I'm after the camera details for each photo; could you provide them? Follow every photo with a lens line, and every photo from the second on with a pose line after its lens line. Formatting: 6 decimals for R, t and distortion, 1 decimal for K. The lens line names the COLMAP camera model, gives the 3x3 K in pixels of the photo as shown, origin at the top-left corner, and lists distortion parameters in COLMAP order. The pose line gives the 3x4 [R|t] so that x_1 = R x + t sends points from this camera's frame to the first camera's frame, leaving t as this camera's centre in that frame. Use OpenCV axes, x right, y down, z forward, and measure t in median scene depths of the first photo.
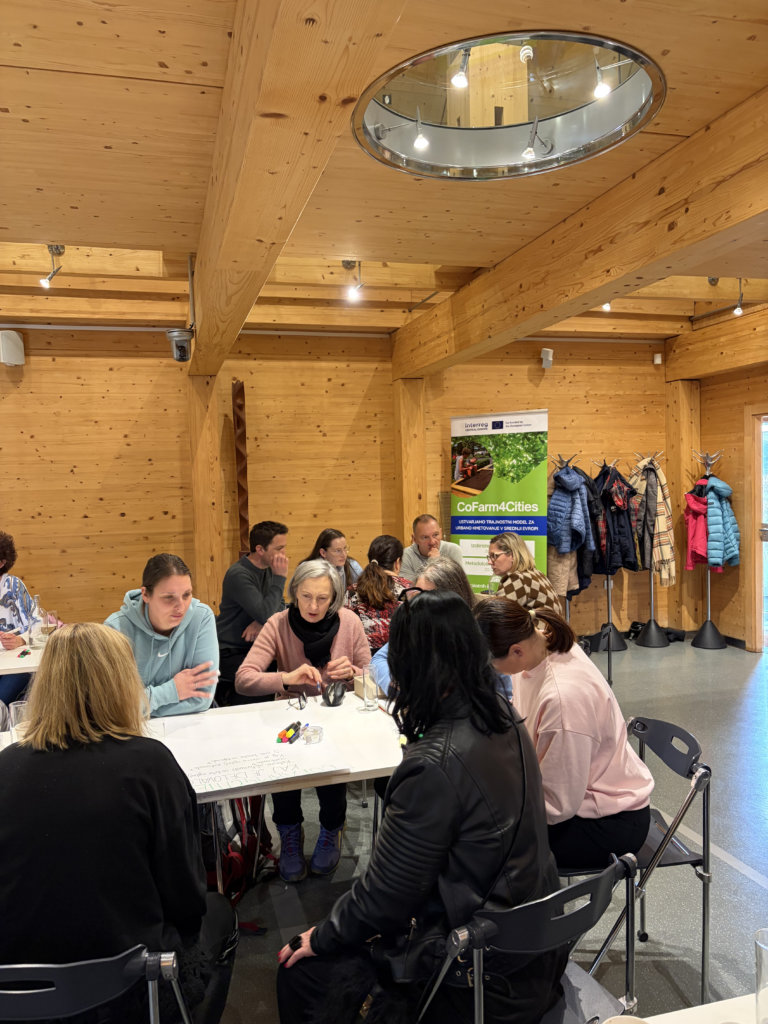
lens RADIAL K [[783.1, 0, 382.8], [0, 783.1, 531.8], [0, 0, 1]] dist [0.068056, -0.133685]
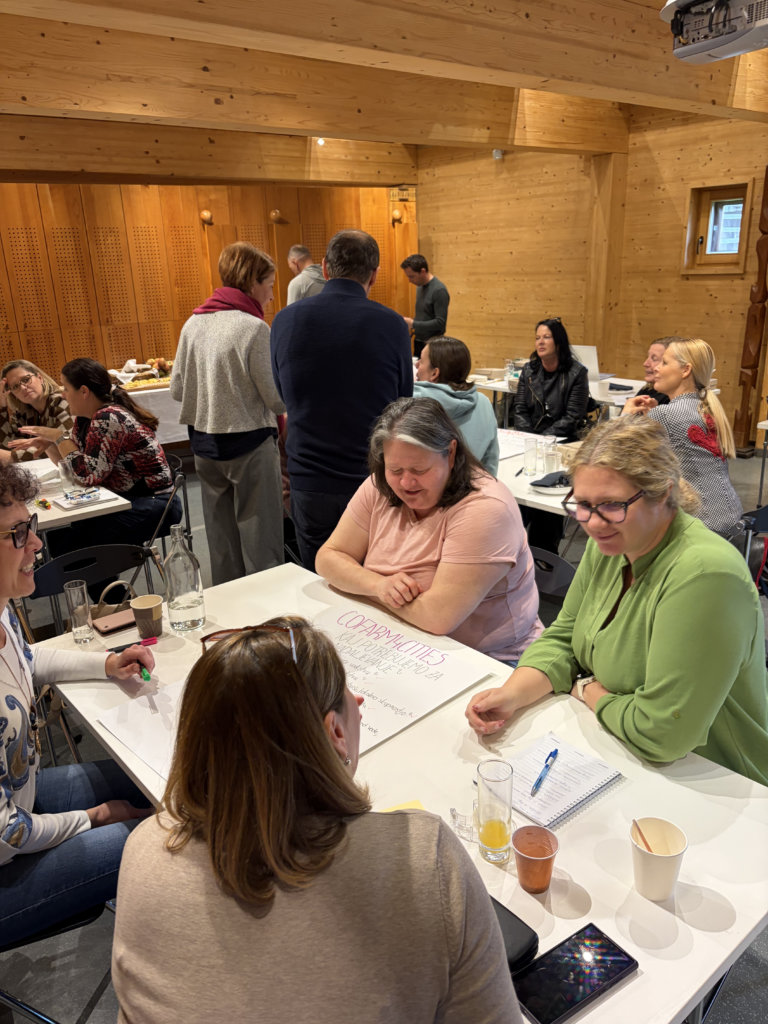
lens RADIAL K [[779.3, 0, 381.9], [0, 779.3, 508.8], [0, 0, 1]] dist [0.047832, -0.050051]
pose [[-0.394622, -0.234897, 0.888311, -0.566695], [0.106297, 0.948609, 0.298062, -0.038215], [-0.912674, 0.212047, -0.349373, 0.657286]]
